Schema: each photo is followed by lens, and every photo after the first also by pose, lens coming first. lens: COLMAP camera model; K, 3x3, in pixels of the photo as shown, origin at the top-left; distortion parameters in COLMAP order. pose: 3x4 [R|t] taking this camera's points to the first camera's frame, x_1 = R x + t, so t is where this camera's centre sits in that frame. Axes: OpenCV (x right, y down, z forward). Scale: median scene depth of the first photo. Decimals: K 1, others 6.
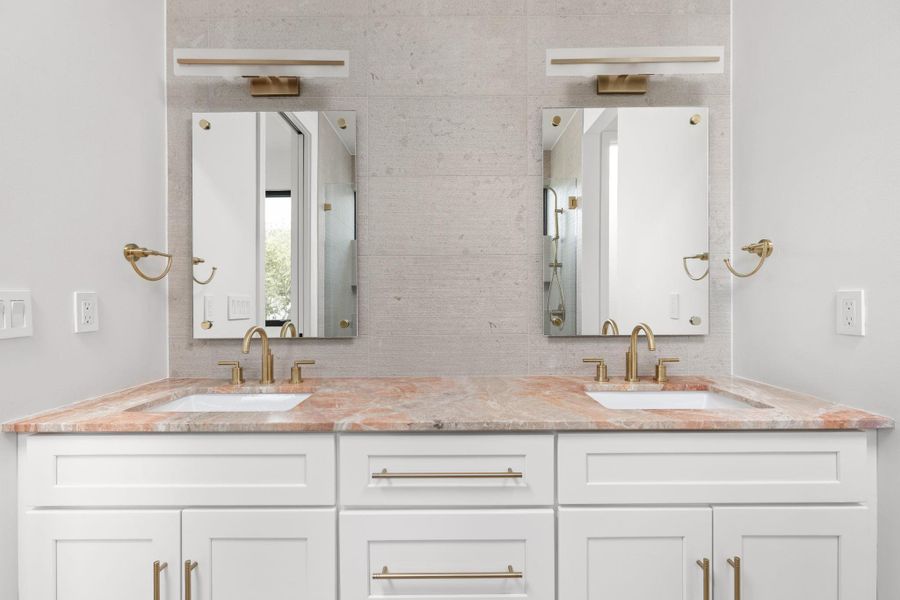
lens RADIAL K [[405.4, 0, 451.8], [0, 405.4, 302.4], [0, 0, 1]] dist [0.004486, -0.000345]
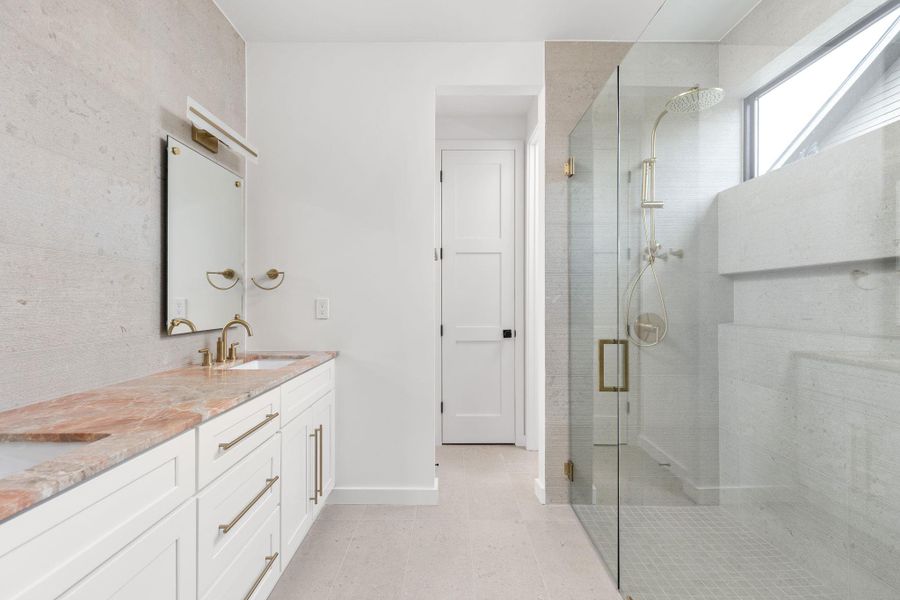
lens RADIAL K [[405.4, 0, 451.8], [0, 405.4, 302.4], [0, 0, 1]] dist [0.004486, -0.000345]
pose [[0.003037, 0.000369, 0.999995, -0.893684], [-0.001919, 0.999998, -0.000364, -0.010004], [-0.999994, -0.001917, 0.003038, 0.194805]]
